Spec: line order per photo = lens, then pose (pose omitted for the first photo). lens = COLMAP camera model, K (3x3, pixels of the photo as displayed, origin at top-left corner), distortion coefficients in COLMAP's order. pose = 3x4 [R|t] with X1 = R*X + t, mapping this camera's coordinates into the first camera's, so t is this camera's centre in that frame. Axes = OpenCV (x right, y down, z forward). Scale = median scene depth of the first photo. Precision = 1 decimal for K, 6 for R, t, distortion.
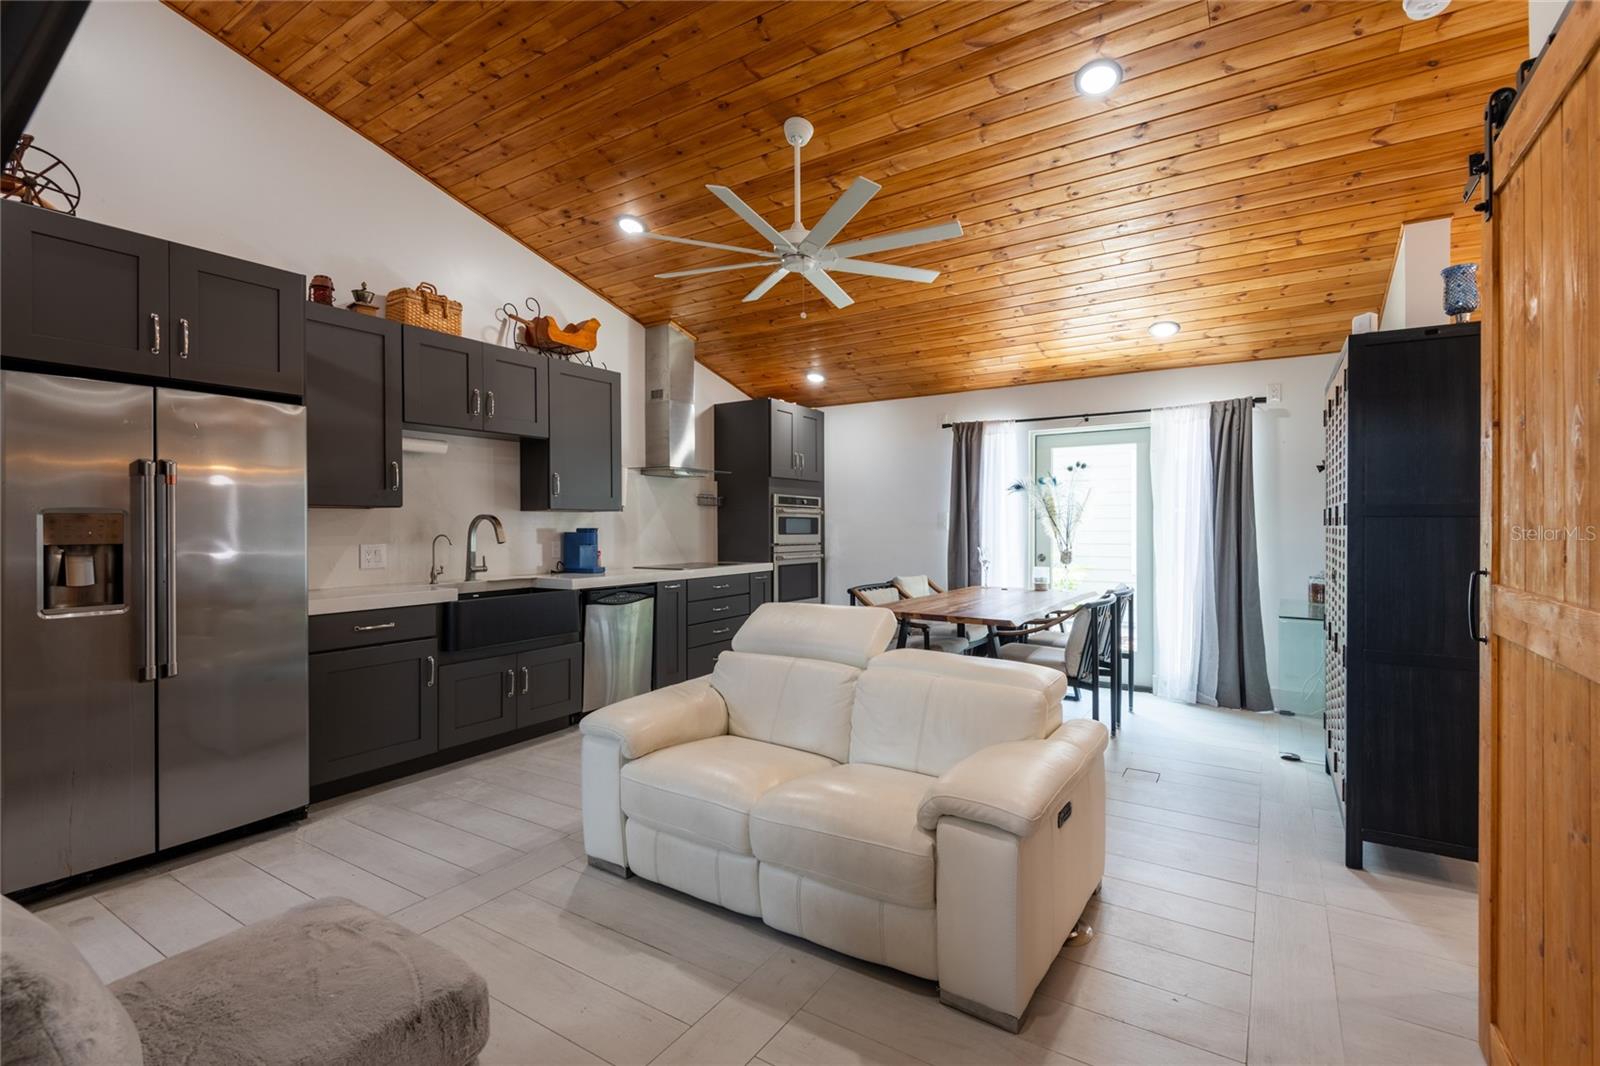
lens RADIAL K [[733.1, 0, 810.7], [0, 733.1, 524.1], [0, 0, 1]] dist [0.039988, -0.026503]
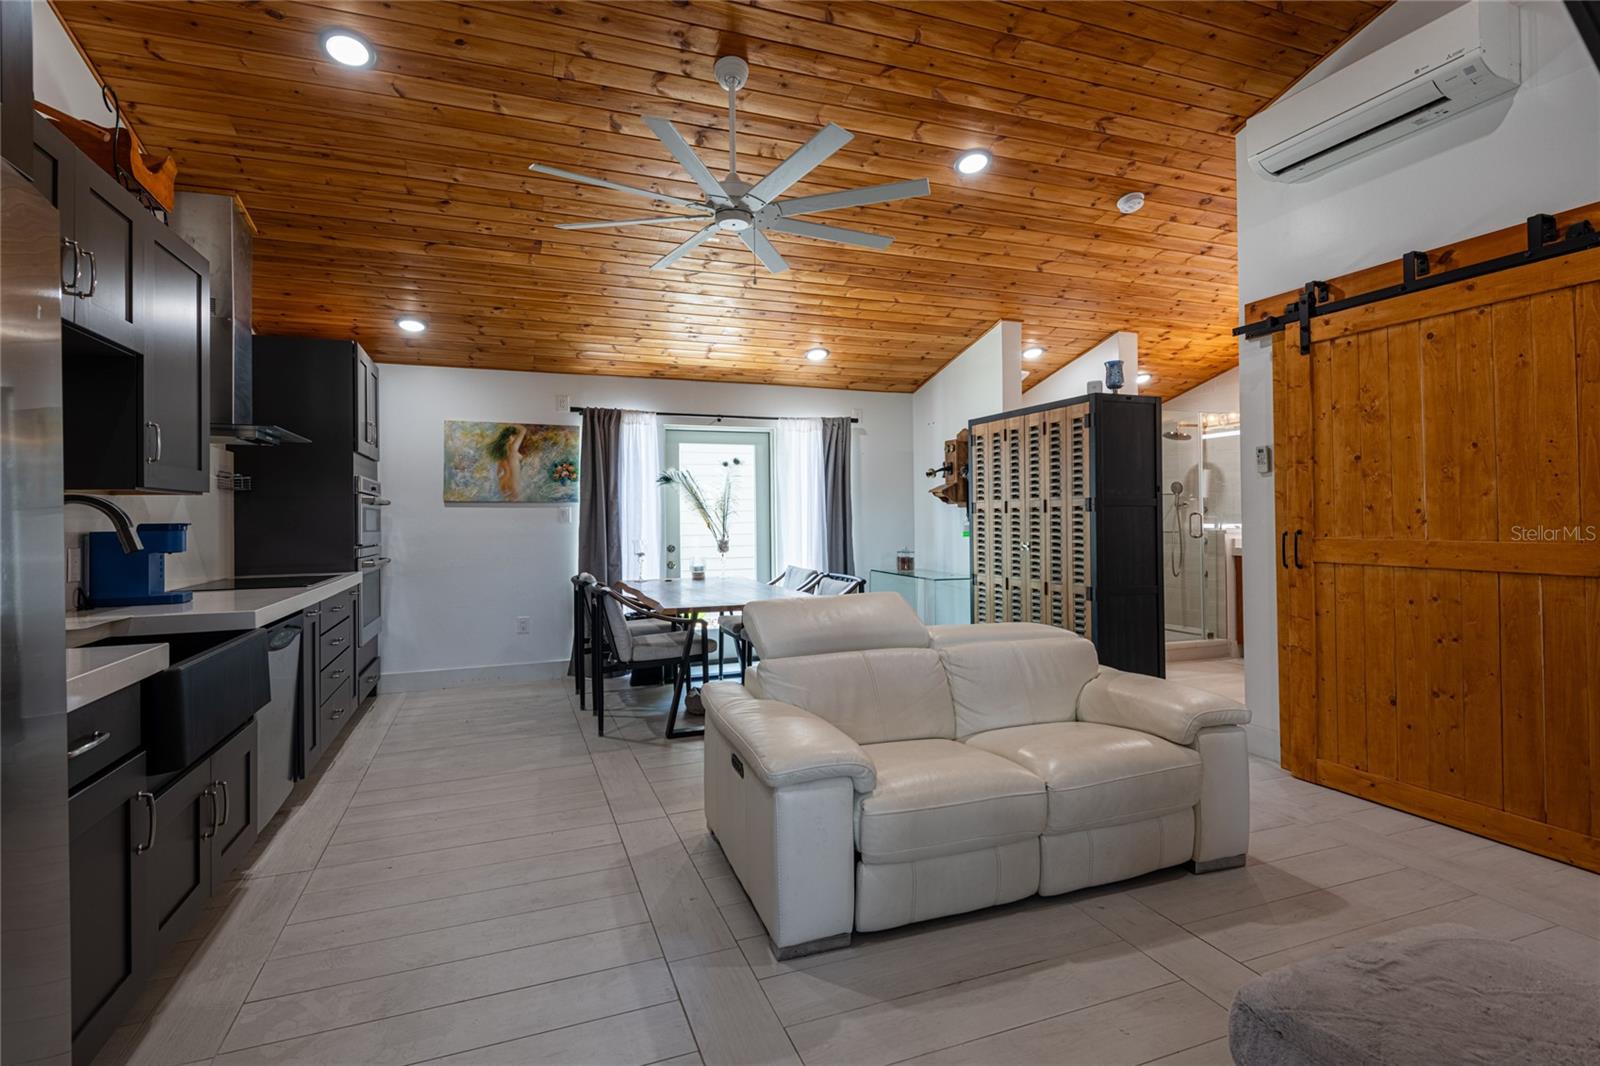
lens RADIAL K [[732.9, 0, 815.3], [0, 732.9, 512.8], [0, 0, 1]] dist [0.023842, -0.019872]
pose [[0.562898, 0.000492, 0.826526, -0.565081], [0.008948, 0.999938, -0.006689, 0.005475], [-0.826478, 0.011161, 0.562859, 0.369738]]
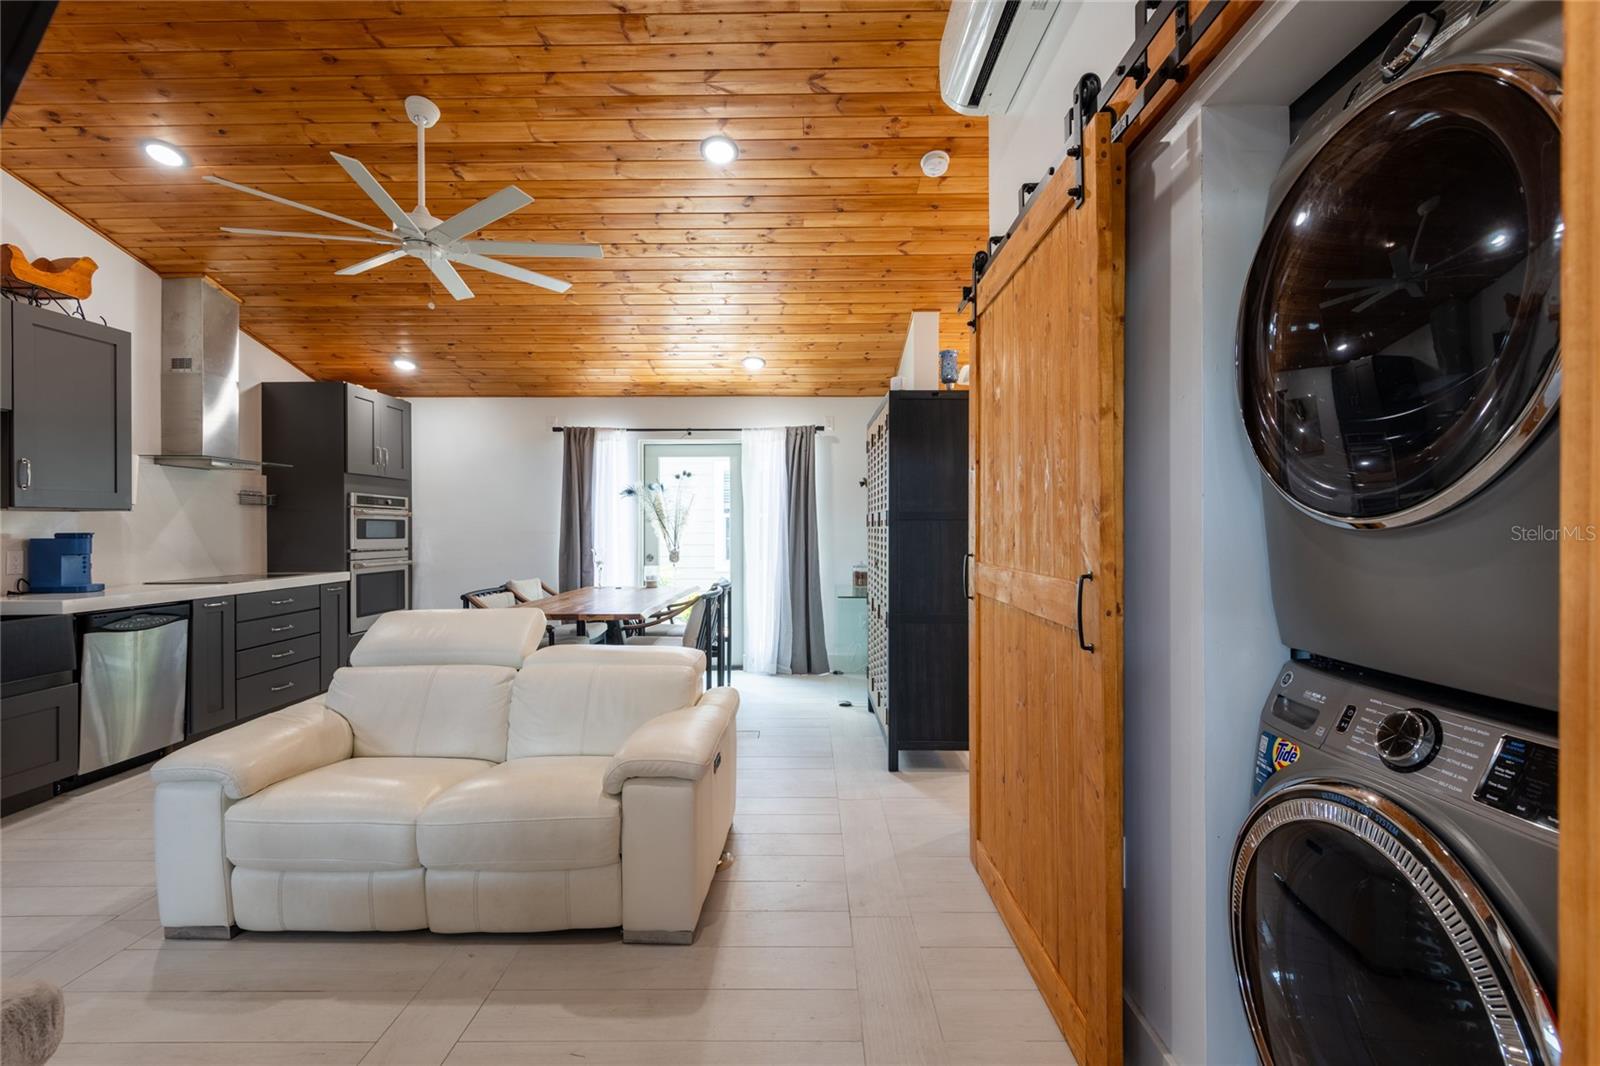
lens RADIAL K [[733.1, 0, 810.7], [0, 733.1, 524.1], [0, 0, 1]] dist [0.039988, -0.026503]
pose [[0.845675, 0.000051, 0.533699, -0.084524], [0.002566, 0.999988, -0.004162, 0.001973], [-0.533692, 0.004890, 0.845665, -0.054153]]
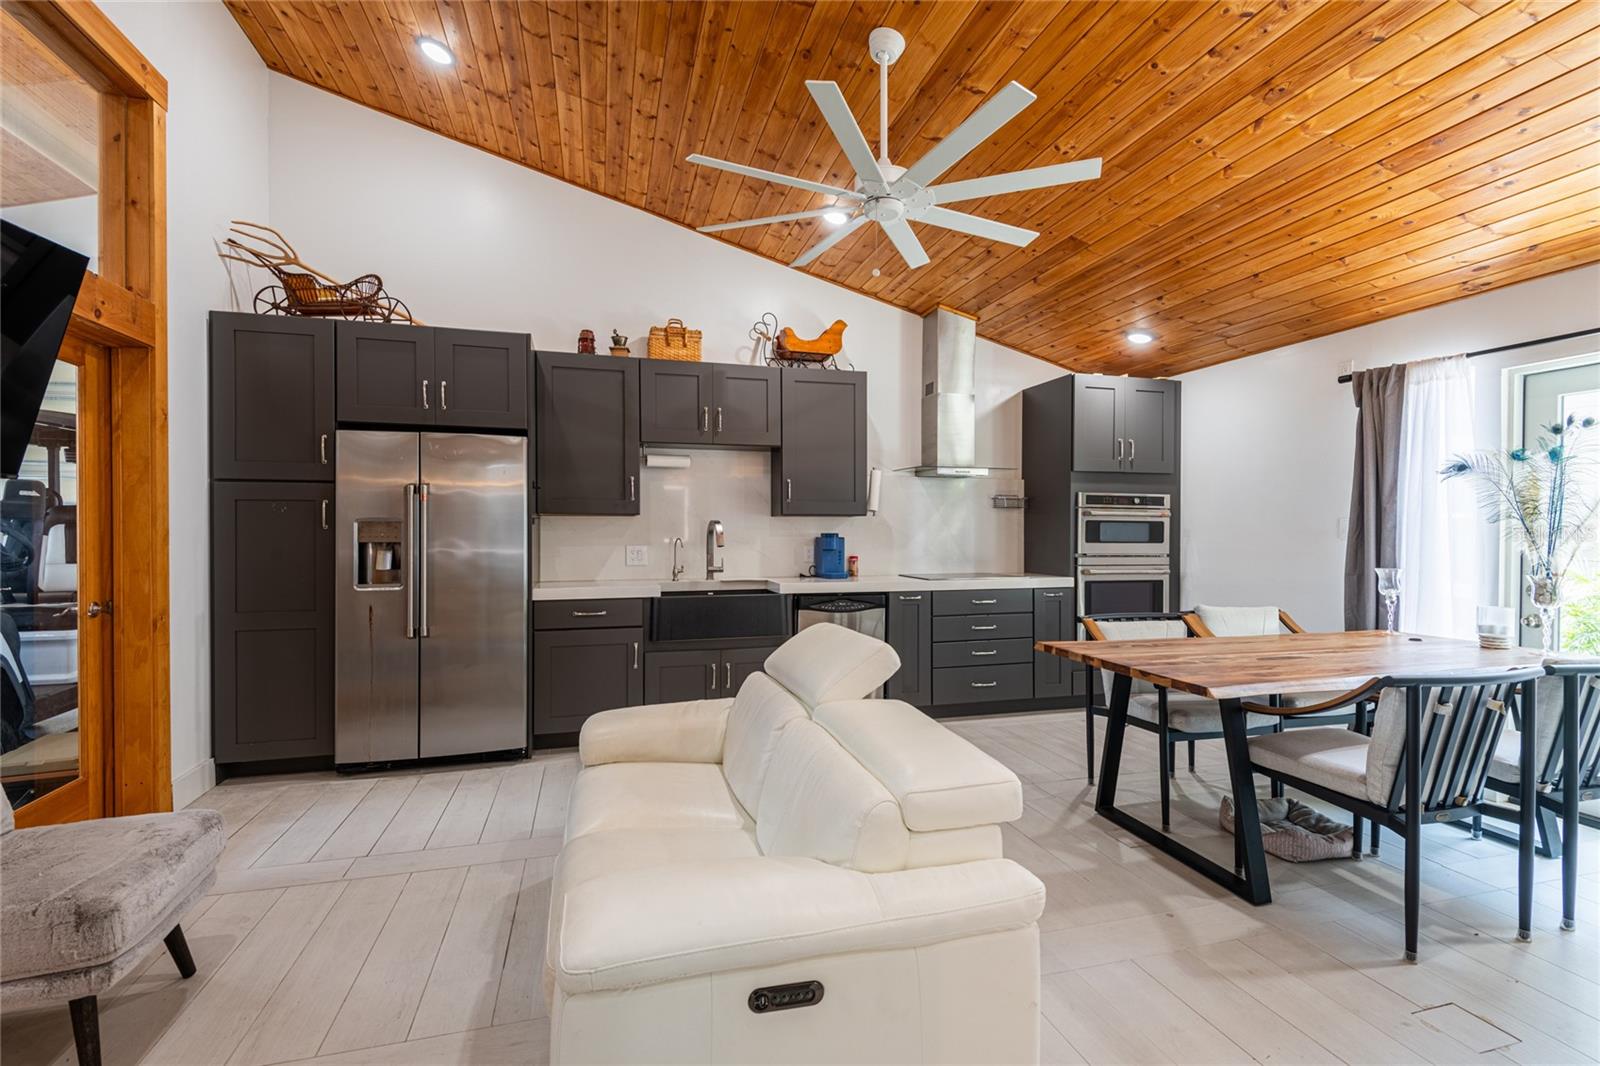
lens RADIAL K [[733.5, 0, 777.9], [0, 733.5, 536.2], [0, 0, 1]] dist [0.038771, -0.022156]
pose [[0.742241, 0.009637, -0.670064, 0.360891], [-0.002203, 0.999926, 0.011941, -0.002617], [0.670130, -0.007387, 0.742207, 0.253683]]
